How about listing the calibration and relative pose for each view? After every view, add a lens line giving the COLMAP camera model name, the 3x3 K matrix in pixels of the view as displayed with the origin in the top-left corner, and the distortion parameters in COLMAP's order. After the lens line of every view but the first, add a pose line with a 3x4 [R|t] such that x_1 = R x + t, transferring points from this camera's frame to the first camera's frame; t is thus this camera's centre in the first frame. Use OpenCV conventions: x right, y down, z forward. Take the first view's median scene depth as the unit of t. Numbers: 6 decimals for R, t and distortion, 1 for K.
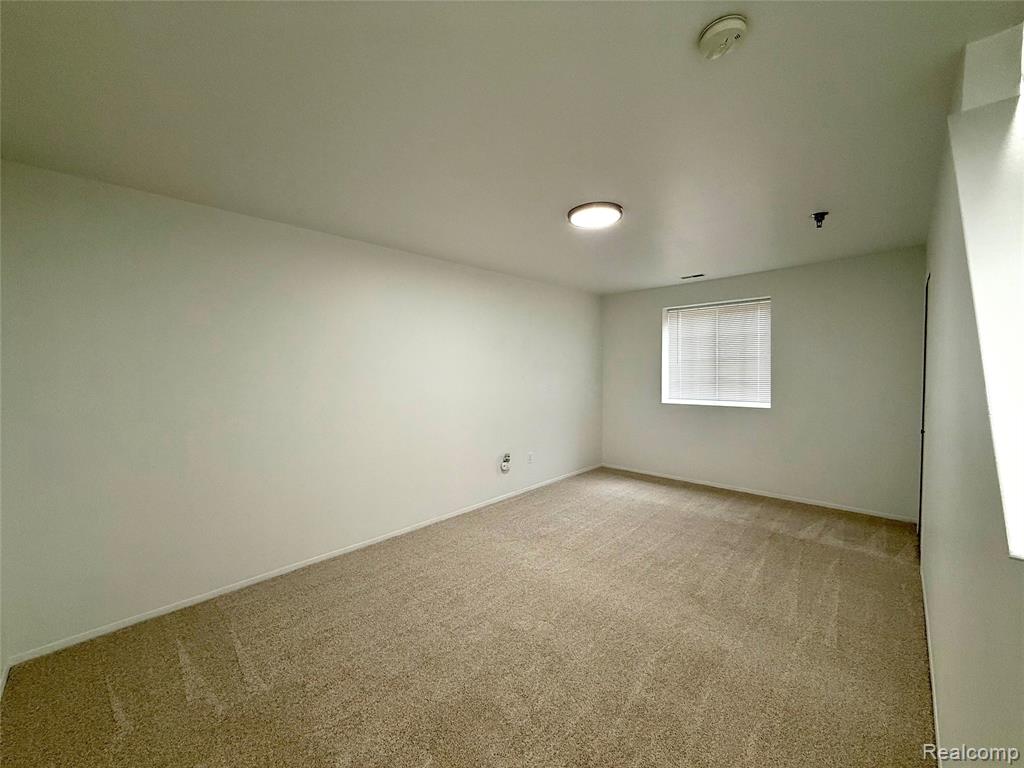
lens RADIAL K [[408.1, 0, 508.9], [0, 408.1, 383.3], [0, 0, 1]] dist [-0.001505, -0.000162]
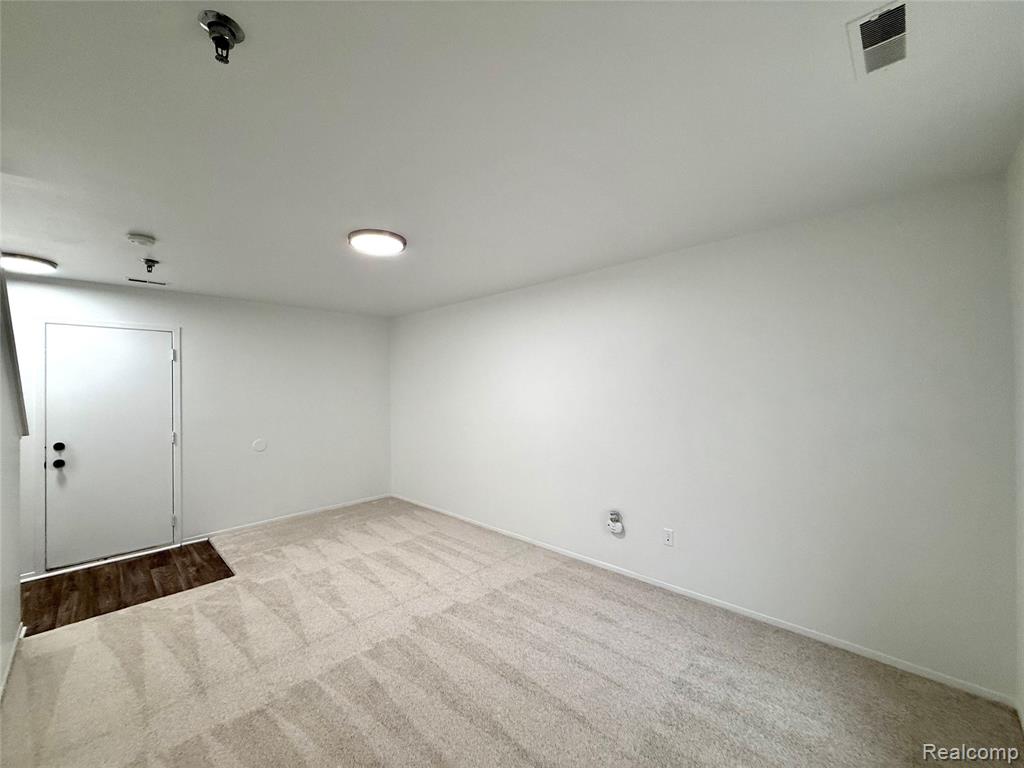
lens RADIAL K [[408.1, 0, 508.9], [0, 408.1, 383.3], [0, 0, 1]] dist [-0.001505, -0.000162]
pose [[0.007837, 0.008039, -0.999937, 0.695436], [-0.023928, 0.999683, 0.007849, -0.047798], [0.999683, 0.023865, 0.008027, 0.792942]]
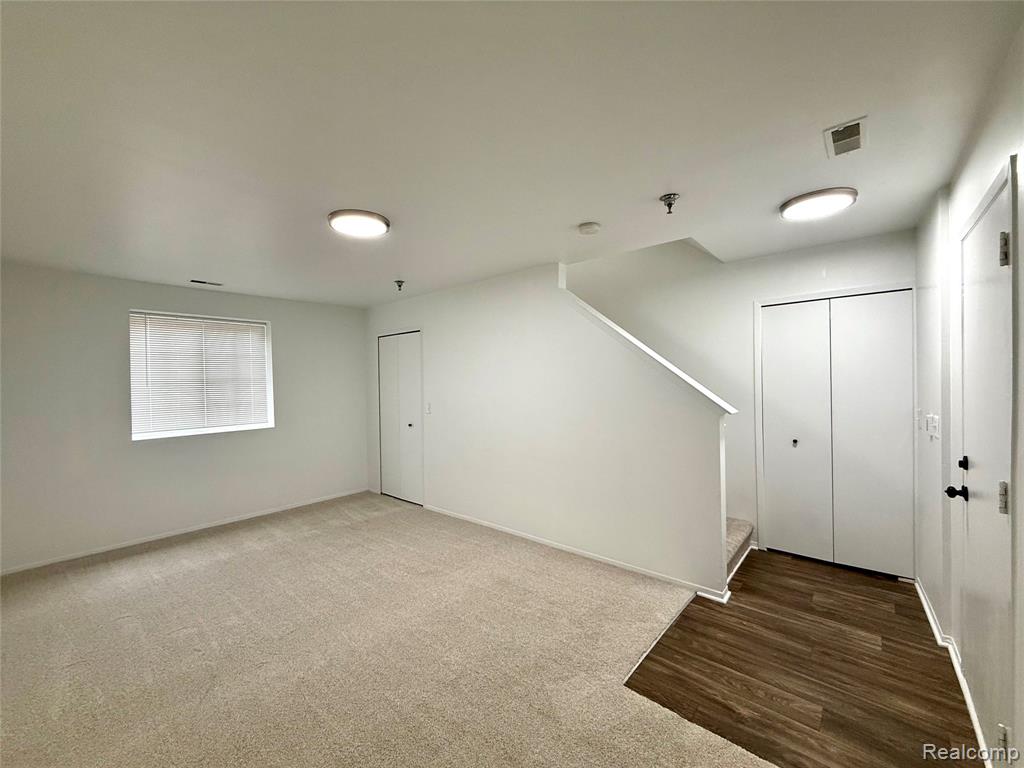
lens RADIAL K [[410.8, 0, 498.9], [0, 410.8, 383.0], [0, 0, 1]] dist [-0.000910, -0.000146]
pose [[-0.037386, 0.009063, 0.999260, -0.441797], [0.060417, 0.998150, -0.006793, -0.010601], [-0.997473, 0.060118, -0.037865, 0.453970]]
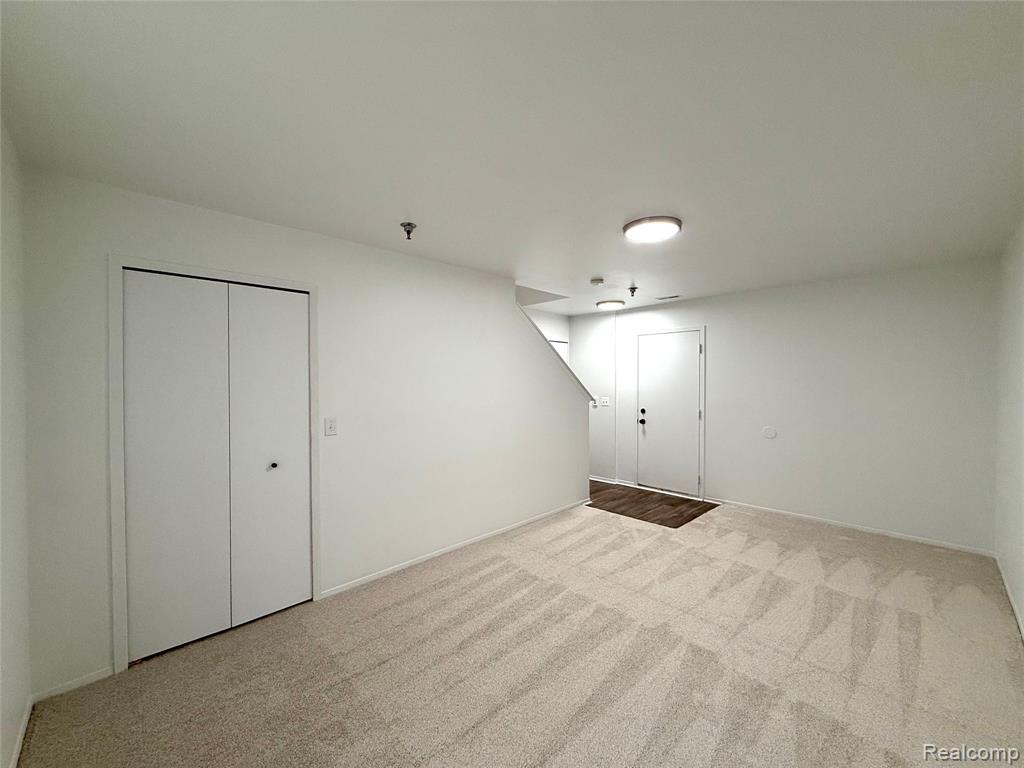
lens RADIAL K [[408.1, 0, 508.9], [0, 408.1, 383.3], [0, 0, 1]] dist [-0.001505, -0.000162]
pose [[-0.999293, 0.020481, 0.031517, 0.303067], [0.021870, 0.998775, 0.044397, -0.050944], [-0.030569, 0.045055, -0.998517, 1.193378]]
